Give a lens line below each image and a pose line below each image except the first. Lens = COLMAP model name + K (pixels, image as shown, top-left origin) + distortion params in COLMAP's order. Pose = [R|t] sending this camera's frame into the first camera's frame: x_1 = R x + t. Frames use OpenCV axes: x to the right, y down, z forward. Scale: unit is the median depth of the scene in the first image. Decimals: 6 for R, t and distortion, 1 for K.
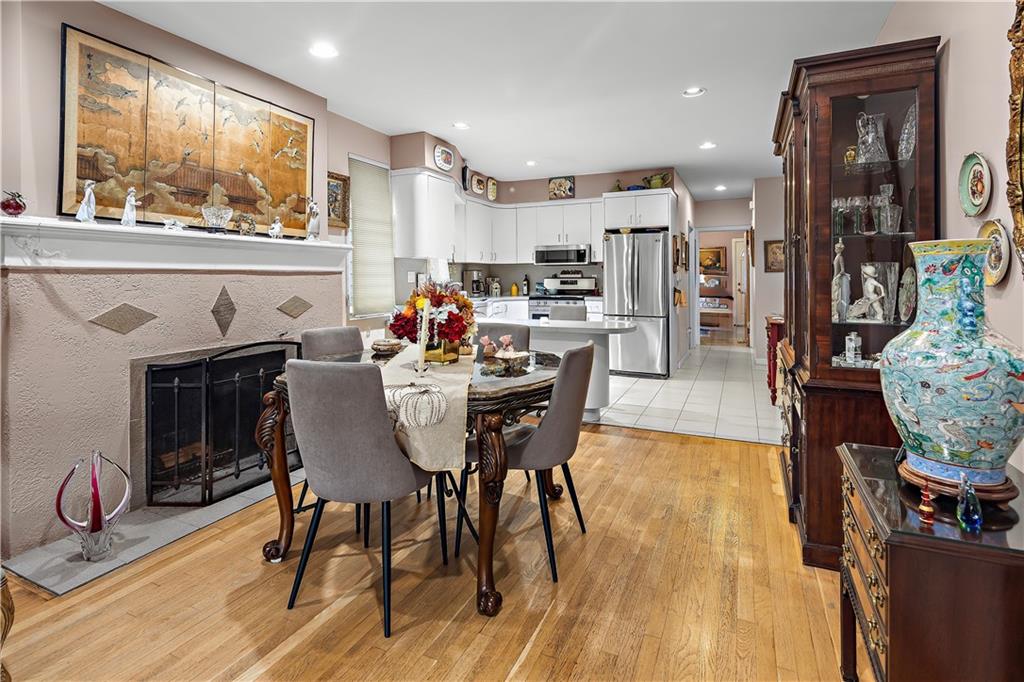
lens RADIAL K [[507.2, 0, 512.0], [0, 507.2, 341.0], [0, 0, 1]] dist [-0.001129, -0.000320]
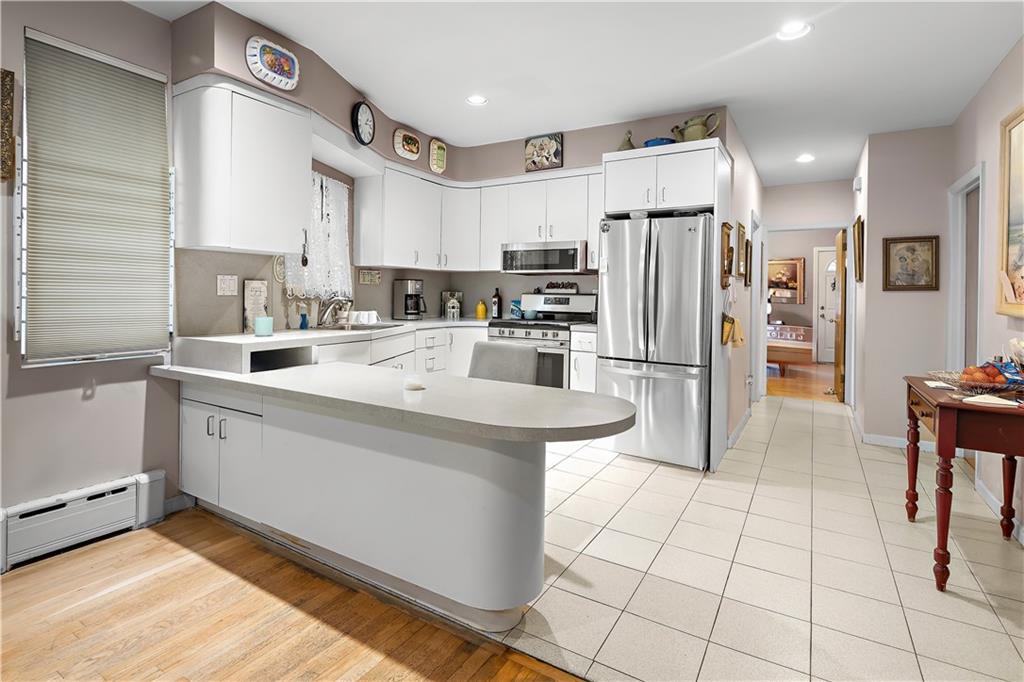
lens RADIAL K [[507.2, 0, 512.0], [0, 507.2, 341.0], [0, 0, 1]] dist [-0.001129, -0.000320]
pose [[0.993784, 0.029508, -0.107339, 0.135390], [-0.032981, 0.998984, -0.030725, -0.045792], [0.106324, 0.034074, 0.993748, 0.378529]]
